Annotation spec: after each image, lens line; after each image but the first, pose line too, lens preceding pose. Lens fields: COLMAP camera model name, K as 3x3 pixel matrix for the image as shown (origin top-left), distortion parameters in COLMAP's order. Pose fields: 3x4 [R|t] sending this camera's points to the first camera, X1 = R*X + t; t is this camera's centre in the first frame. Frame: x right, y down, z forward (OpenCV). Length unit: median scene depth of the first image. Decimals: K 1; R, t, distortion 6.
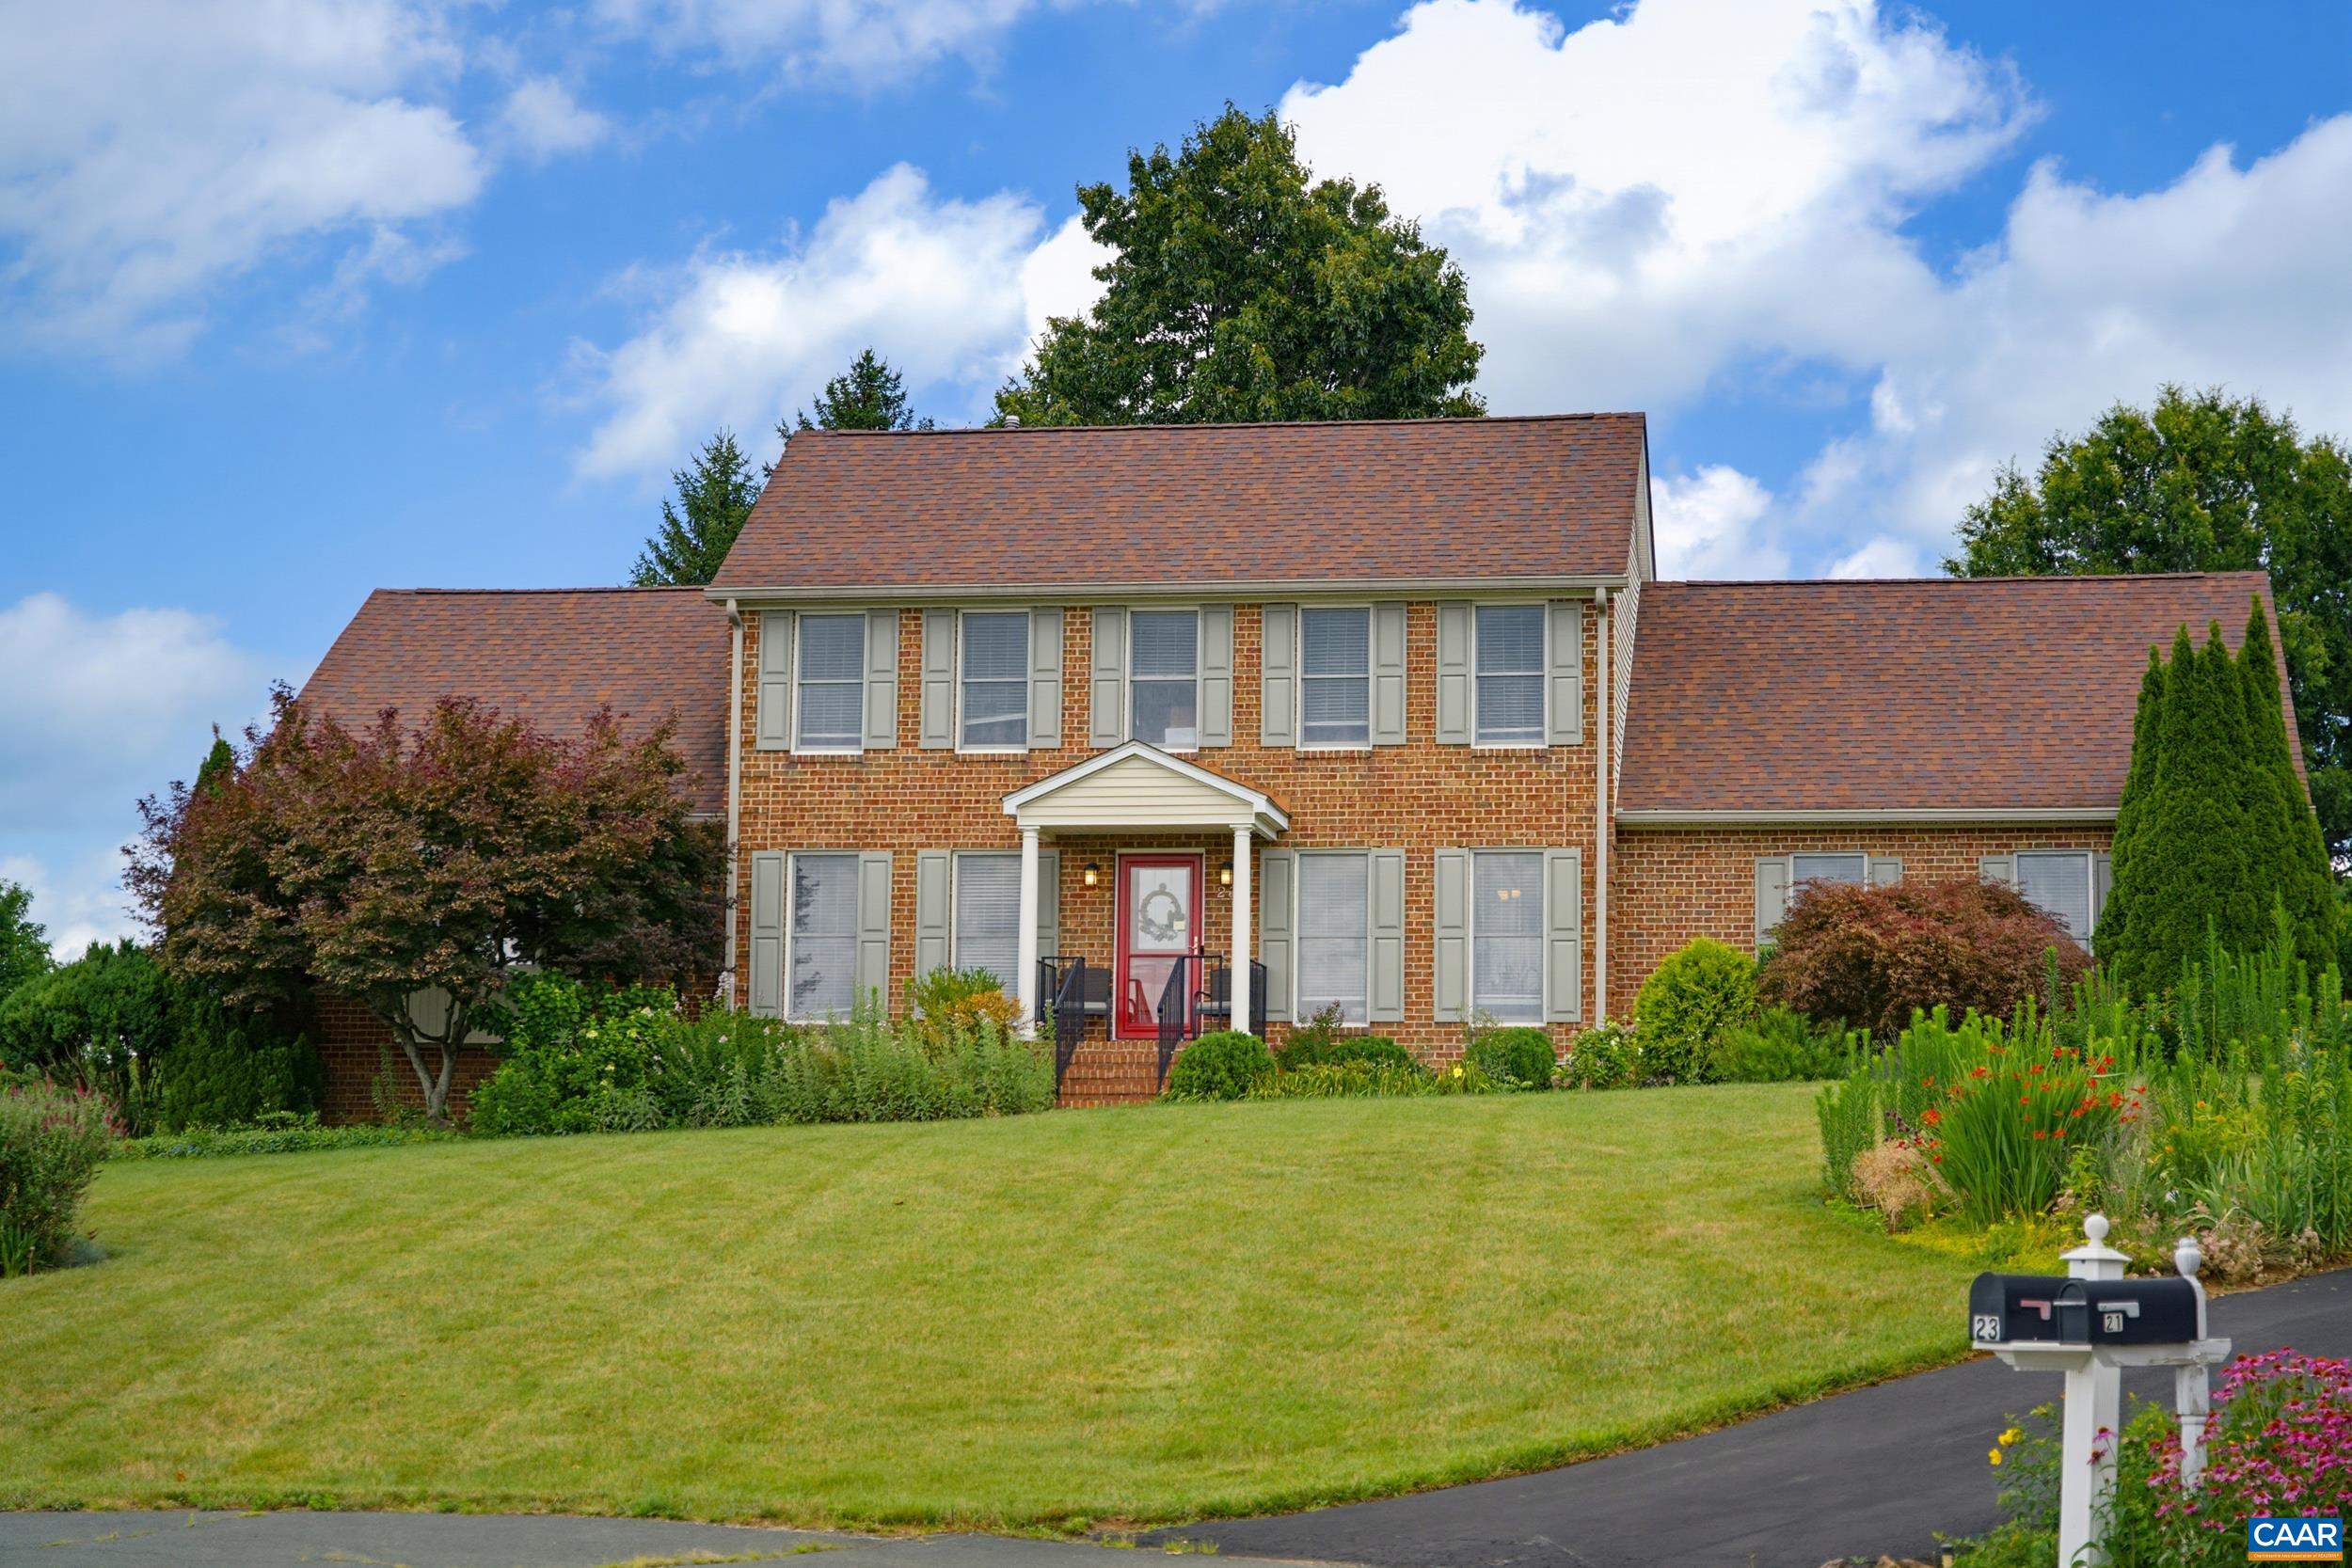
lens RADIAL K [[4241.1, 0, 1176.0], [0, 4241.1, 784.0], [0, 0, 1]] dist [-0.112506, -0.060611]
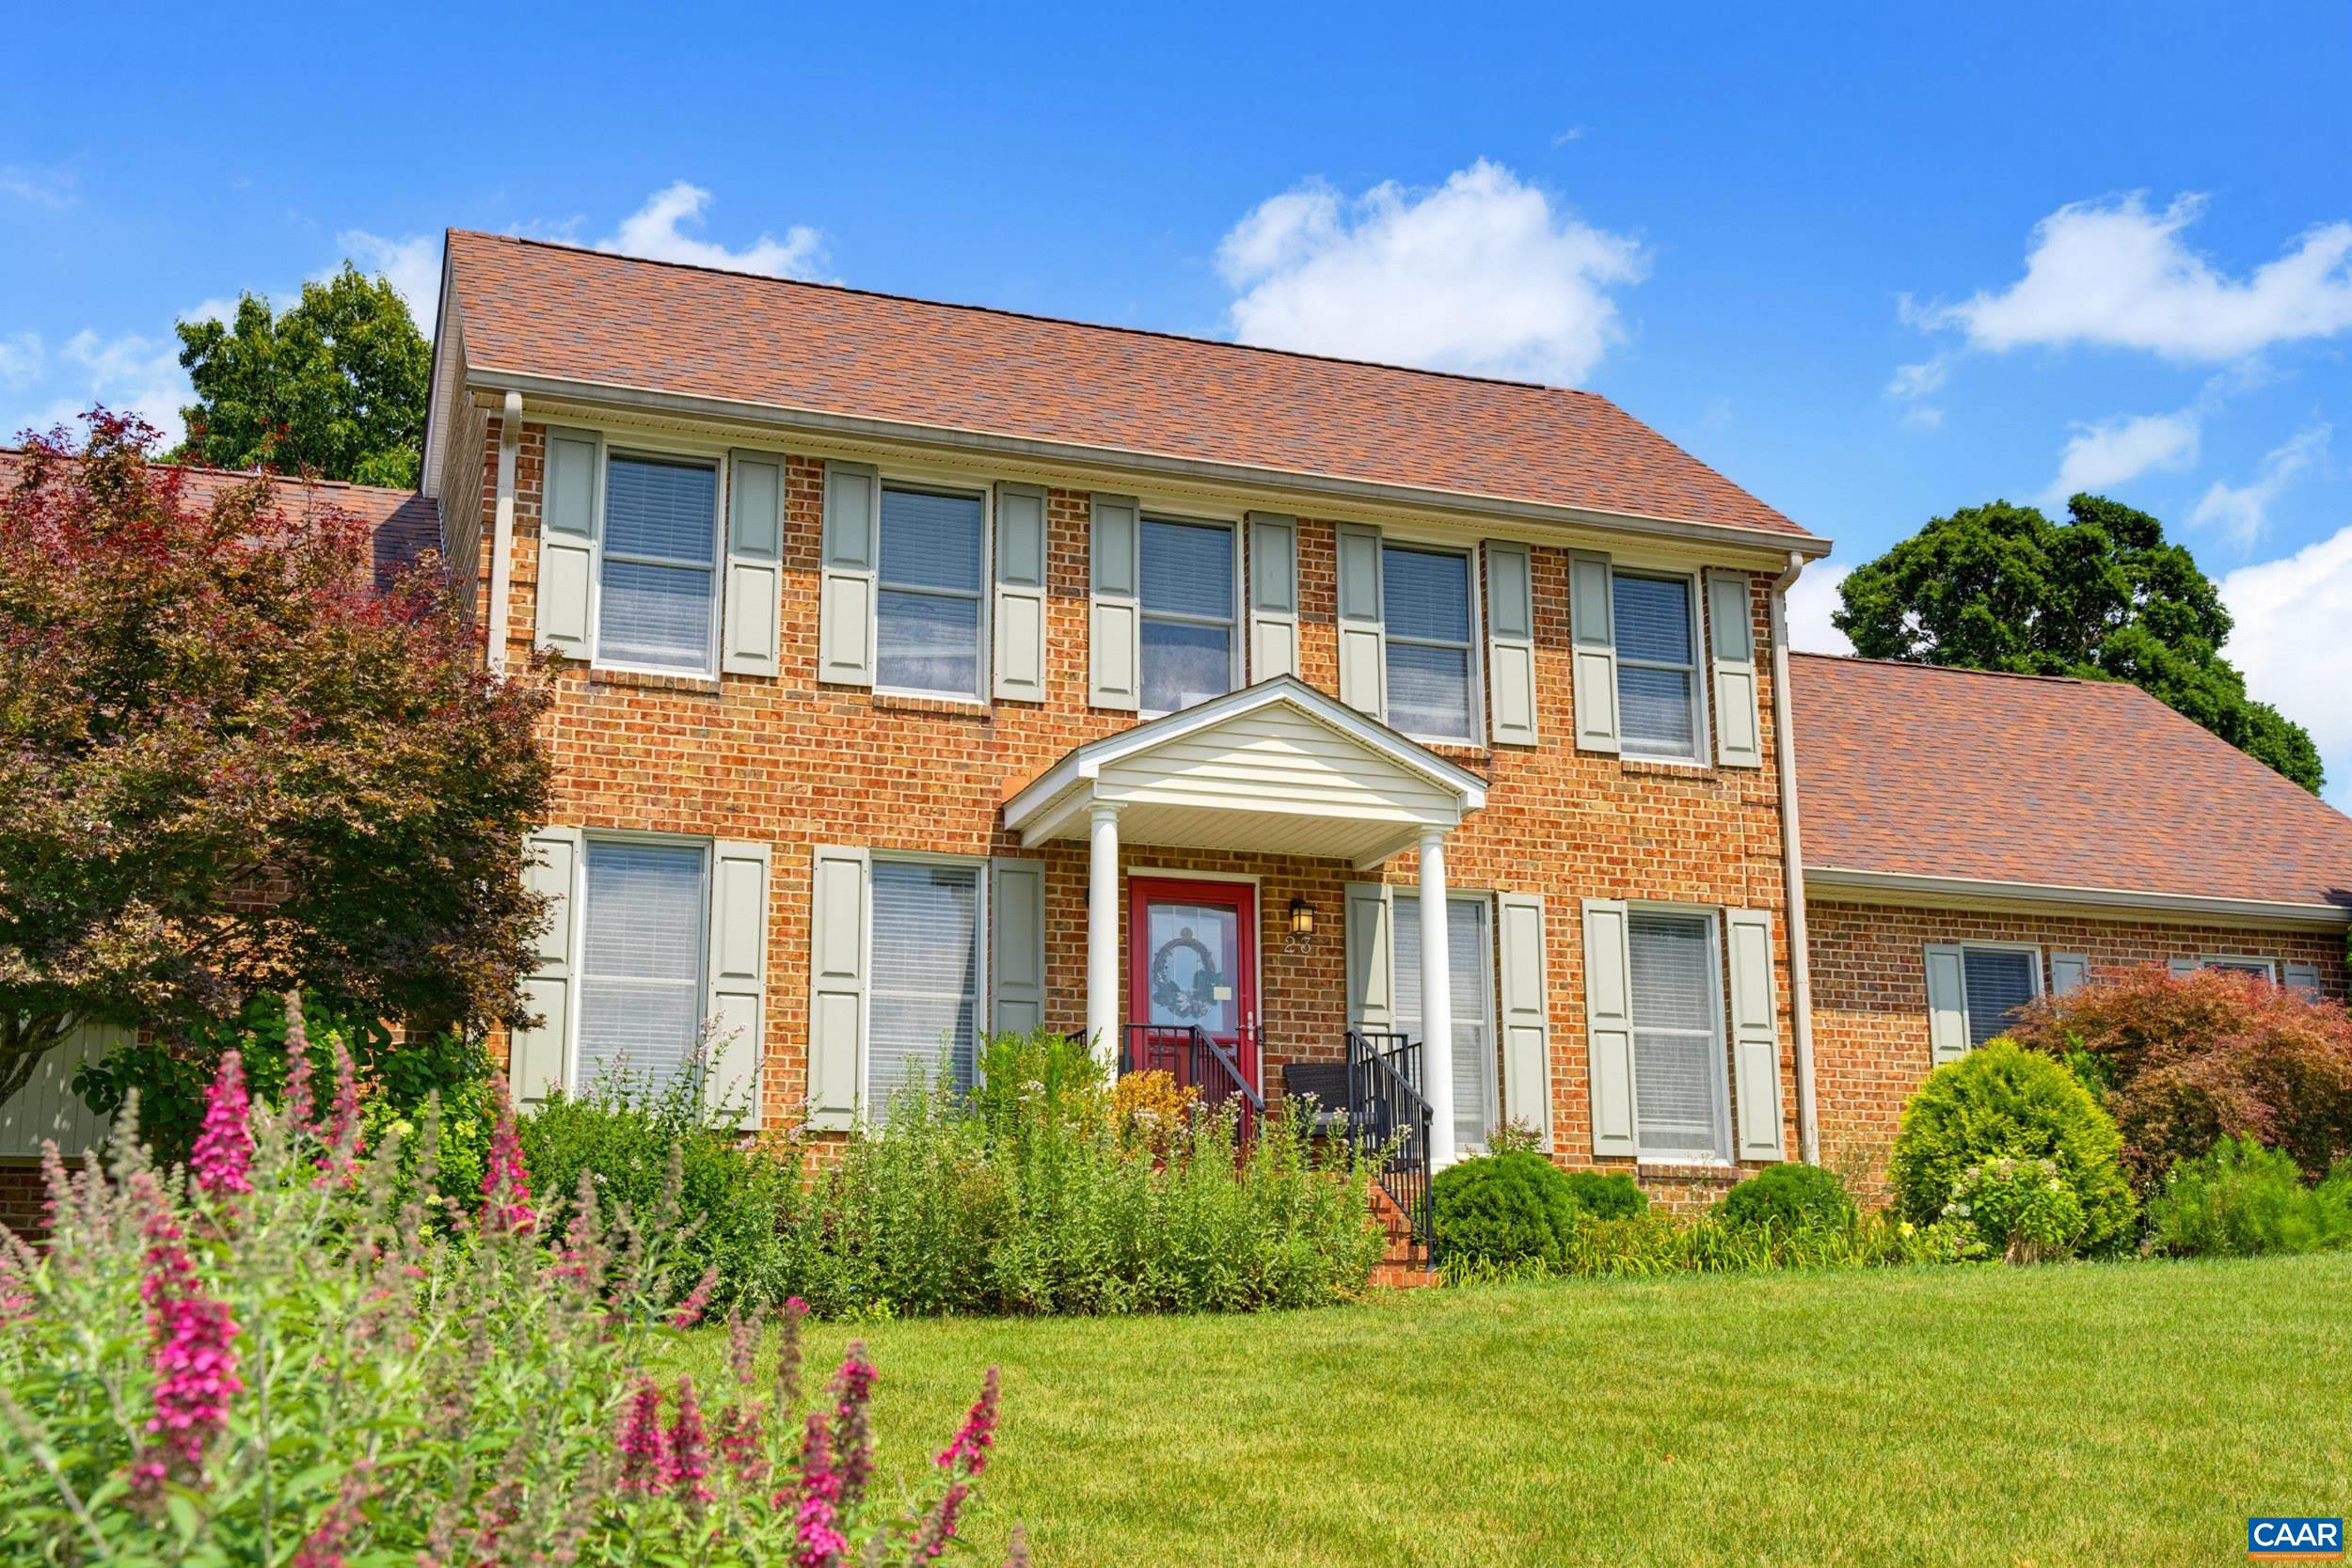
lens RADIAL K [[2613.1, 0, 1176.0], [0, 2613.1, 784.0], [0, 0, 1]] dist [-0.002610, -0.000225]
pose [[0.859963, 0.099084, 0.500645, -0.206406], [-0.042307, 0.991436, -0.123547, 0.051315], [-0.508599, 0.085066, 0.856791, 0.669416]]
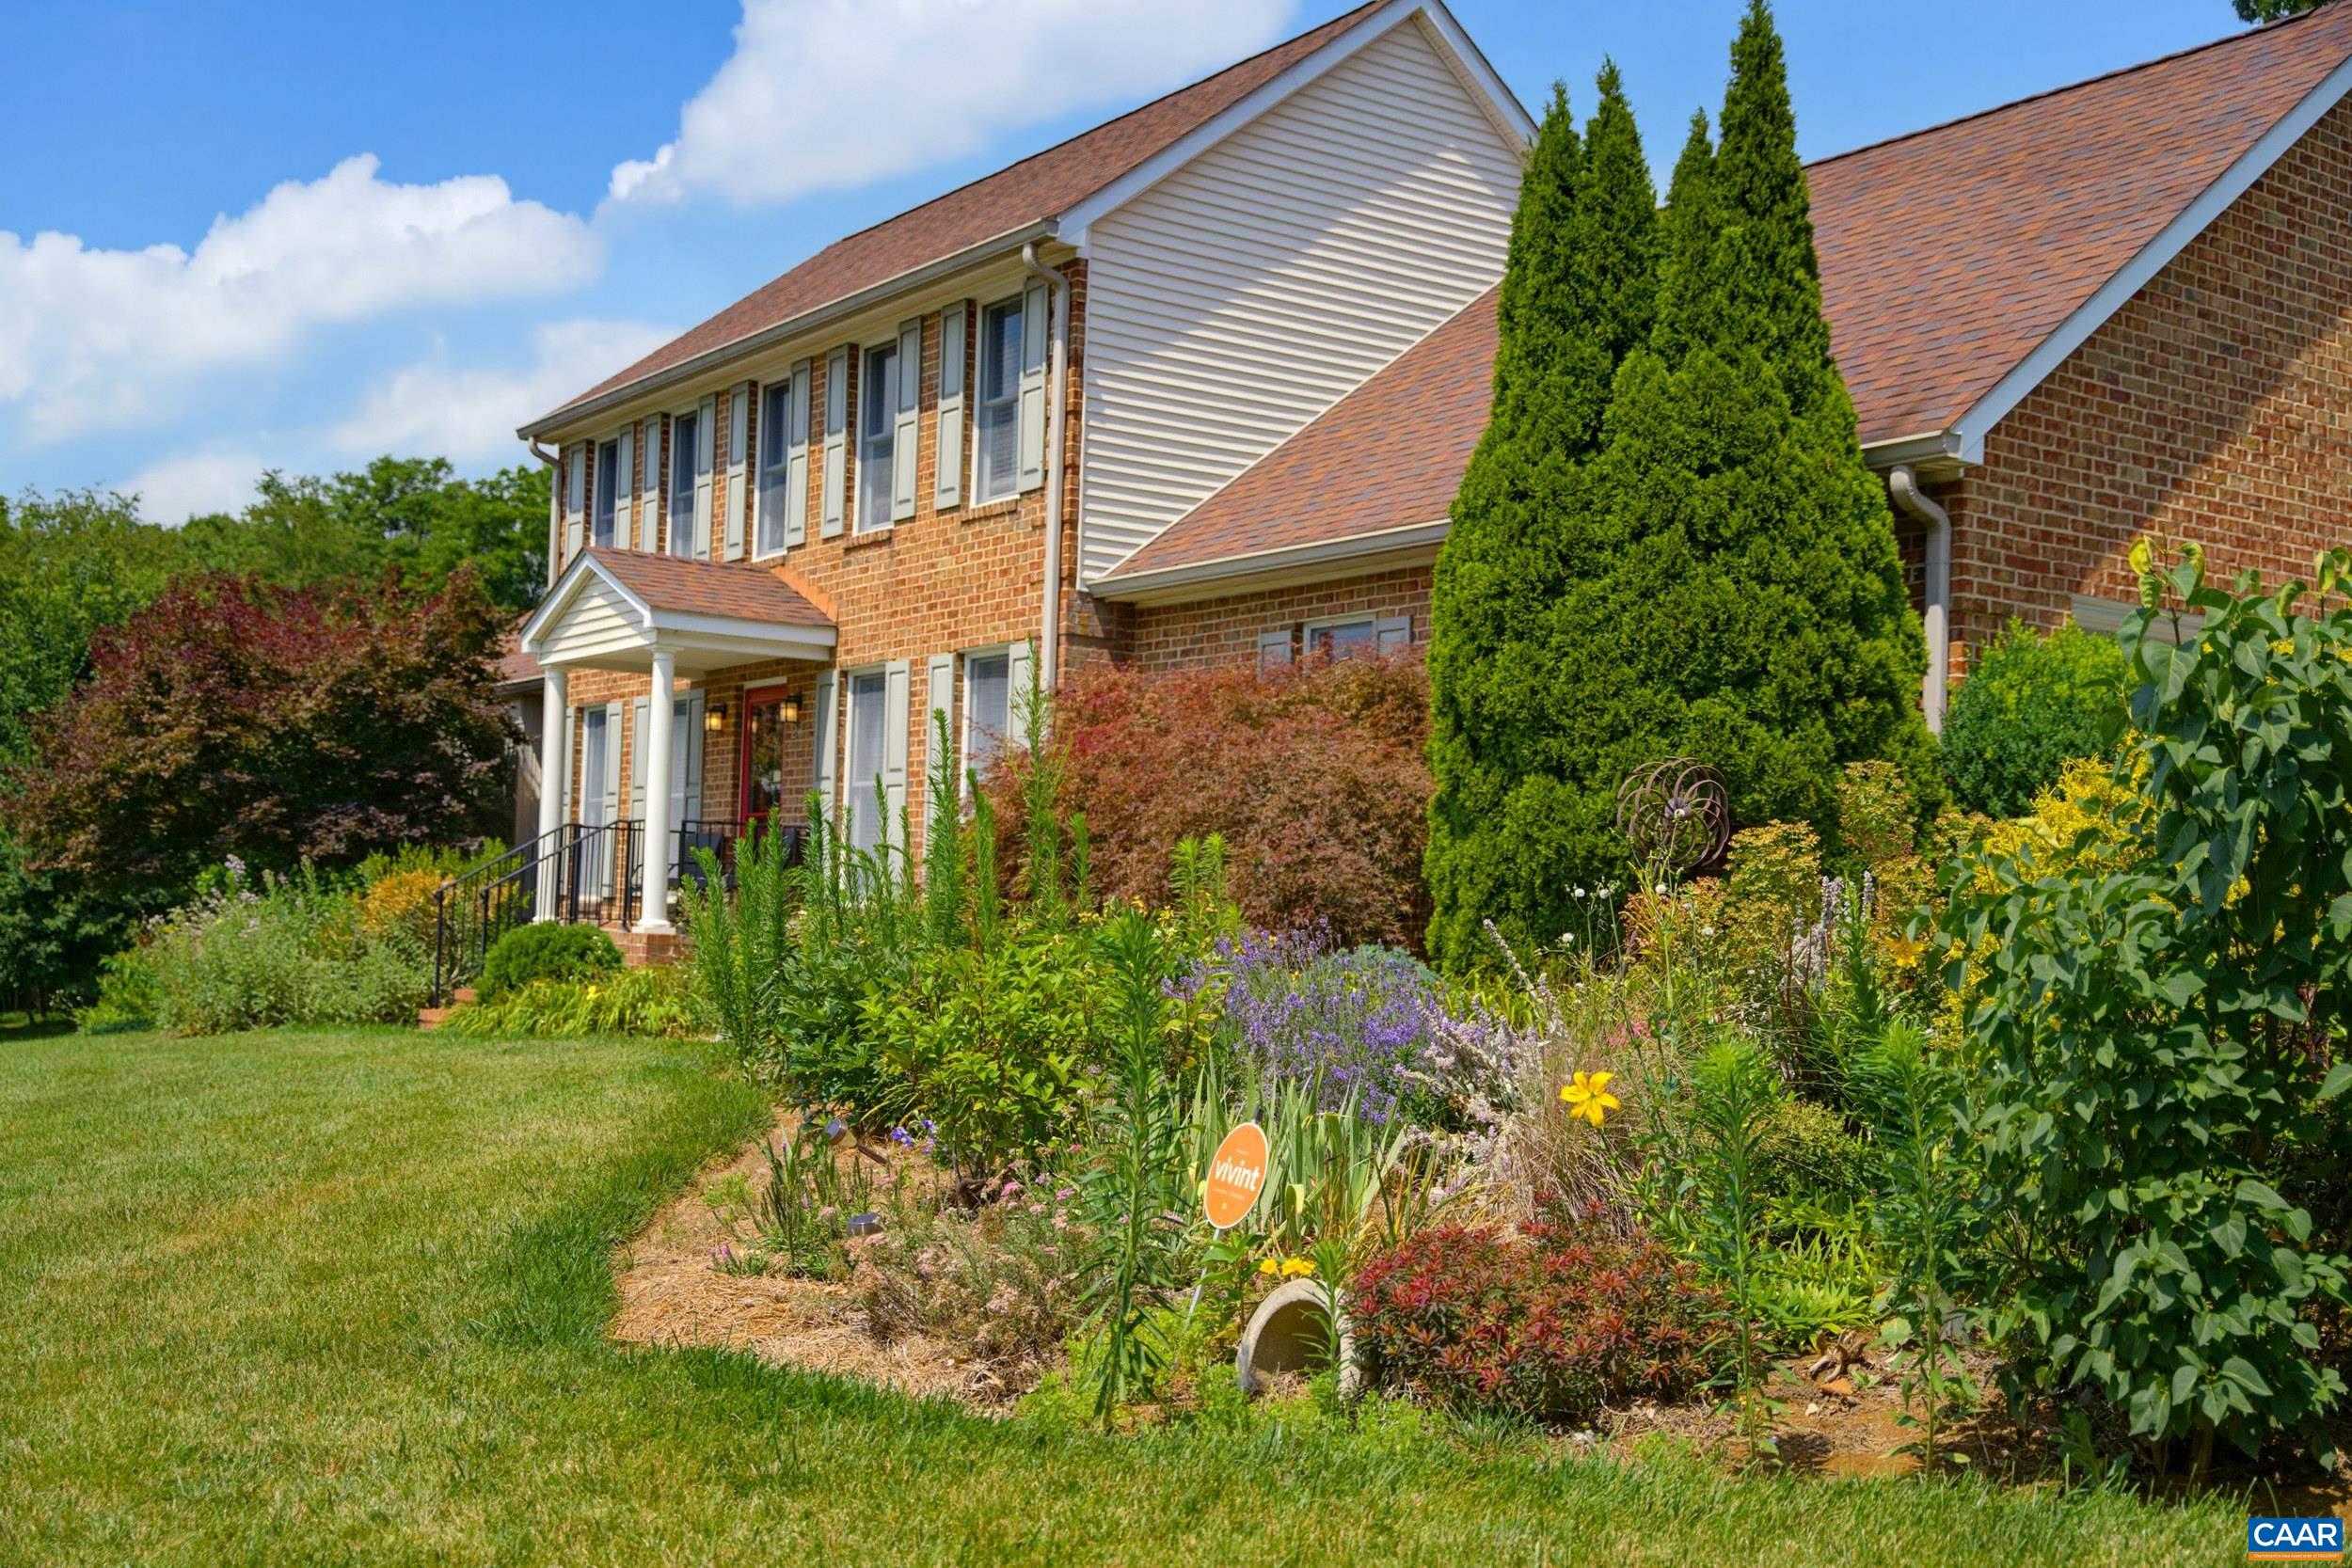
lens RADIAL K [[2511.5, 0, 1176.0], [0, 2511.5, 784.0], [0, 0, 1]] dist [0.090581, 0.000762]
pose [[0.707493, -0.034218, -0.705891, 0.386086], [0.067319, 0.997548, 0.019116, 0.031040], [0.703507, -0.061044, 0.708062, 0.726226]]
